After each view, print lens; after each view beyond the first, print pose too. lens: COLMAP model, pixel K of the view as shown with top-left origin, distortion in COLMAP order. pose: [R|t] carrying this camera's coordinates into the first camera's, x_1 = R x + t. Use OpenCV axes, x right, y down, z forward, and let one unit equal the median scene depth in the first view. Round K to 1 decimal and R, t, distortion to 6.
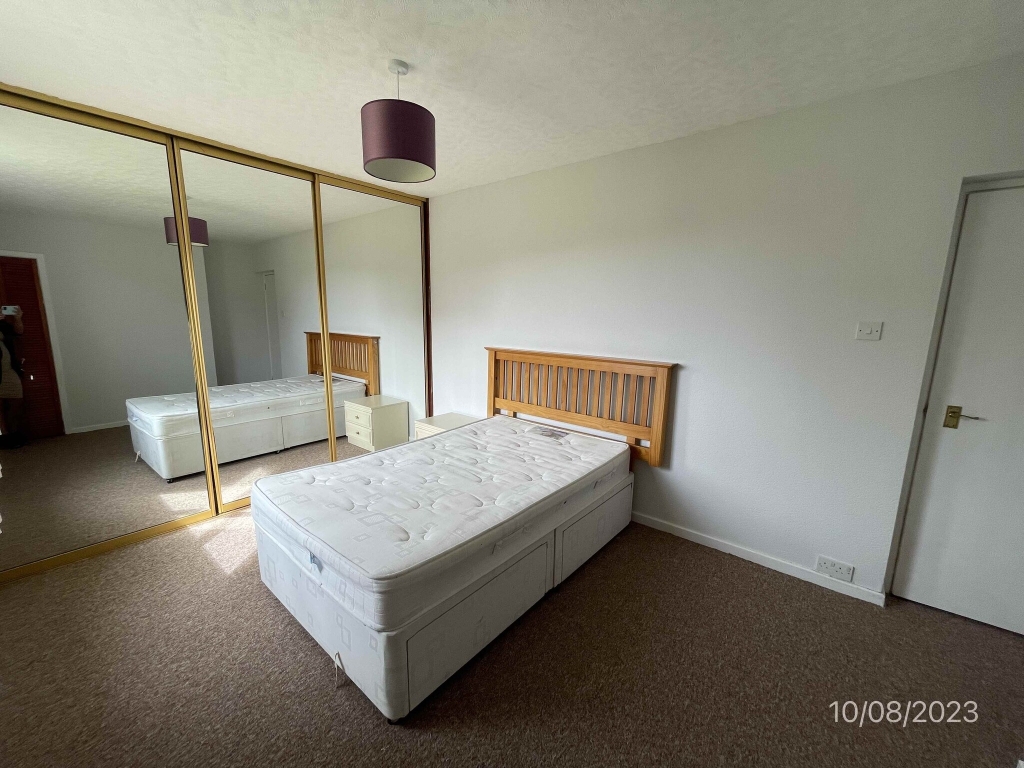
lens RADIAL K [[410.7, 0, 512.0], [0, 410.7, 384.0], [0, 0, 1]] dist [-0.001133, 0.000168]
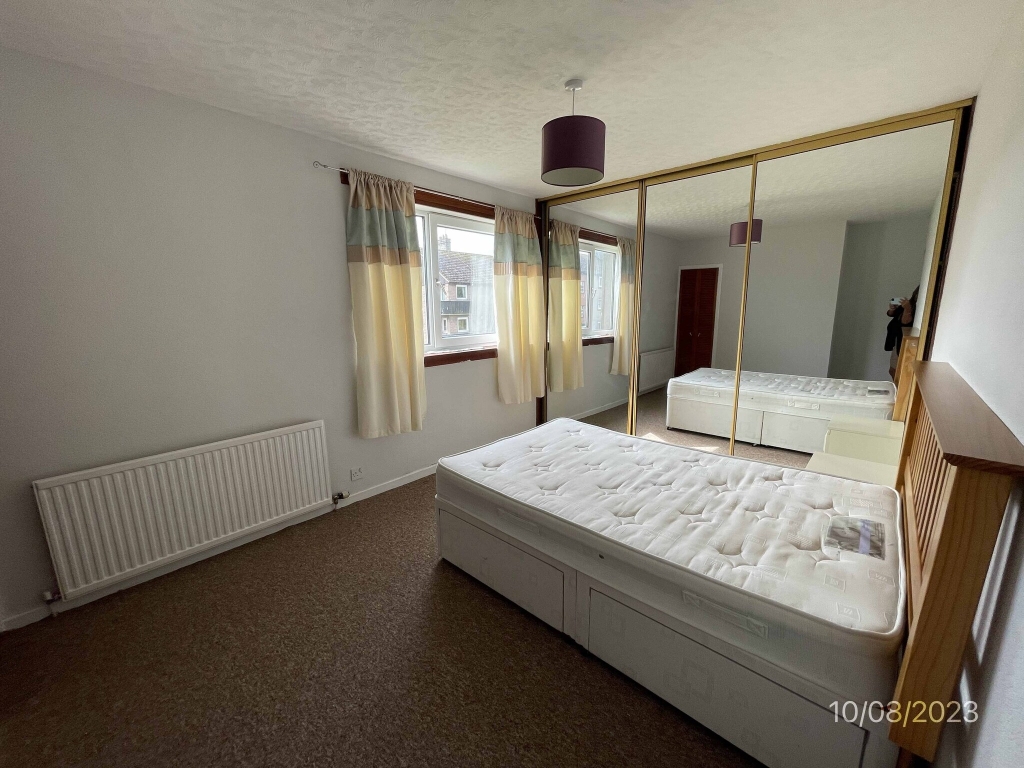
lens RADIAL K [[410.7, 0, 512.0], [0, 410.7, 384.0], [0, 0, 1]] dist [-0.001133, 0.000168]
pose [[-0.038269, 0.172030, -0.984348, 0.657885], [-0.161867, 0.970993, 0.175989, -0.093741], [0.986070, 0.166069, -0.009313, 0.650670]]
